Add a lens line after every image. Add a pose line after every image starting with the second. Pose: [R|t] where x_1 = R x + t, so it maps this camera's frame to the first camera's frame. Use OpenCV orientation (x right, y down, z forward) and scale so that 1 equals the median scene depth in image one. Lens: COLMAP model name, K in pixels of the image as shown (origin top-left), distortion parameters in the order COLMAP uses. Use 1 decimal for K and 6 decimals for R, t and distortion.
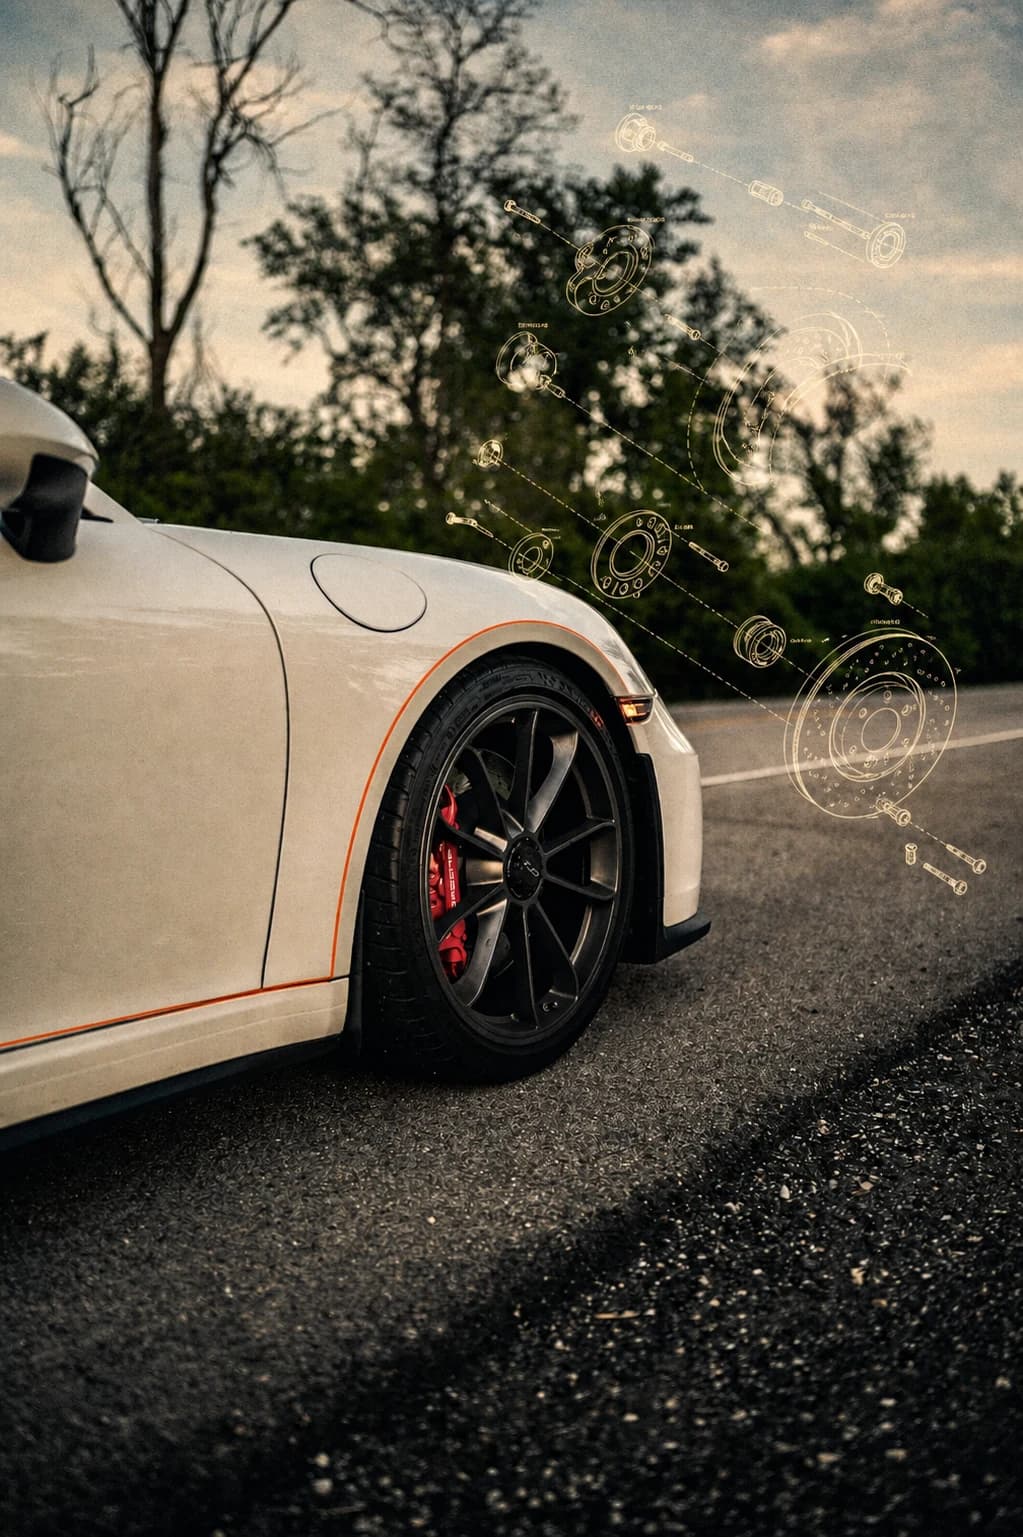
lens RADIAL K [[1453.0, 0, 511.5], [0, 1453.0, 768.5], [0, 0, 1]] dist [0.005564, 0.005663]
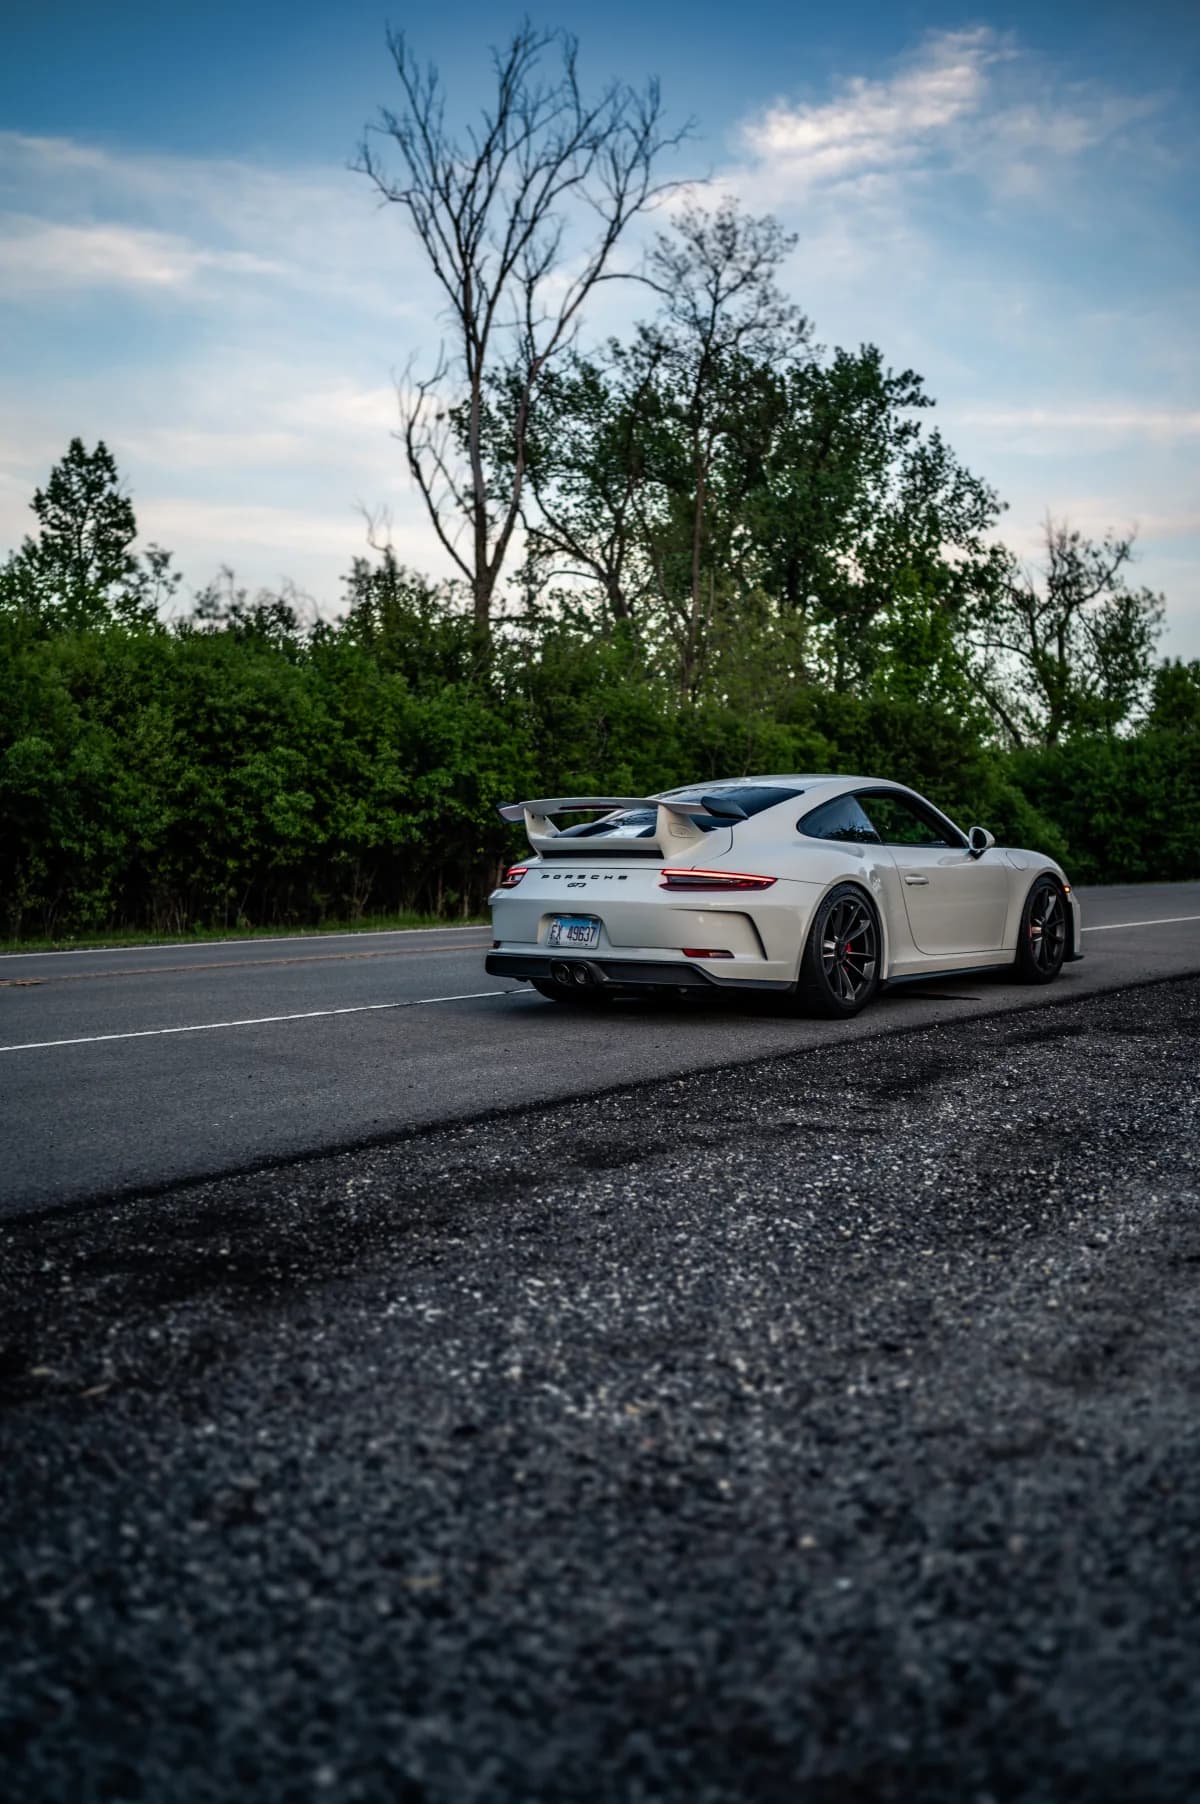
lens RADIAL K [[1704.5, 0, 600.0], [0, 1704.5, 902.0], [0, 0, 1]] dist [-0.005598, 0.005465]
pose [[0.999150, 0.004342, -0.040995, -0.035135], [-0.006026, 0.999139, -0.041046, 0.006675], [0.040781, 0.041258, 0.998316, -0.127530]]
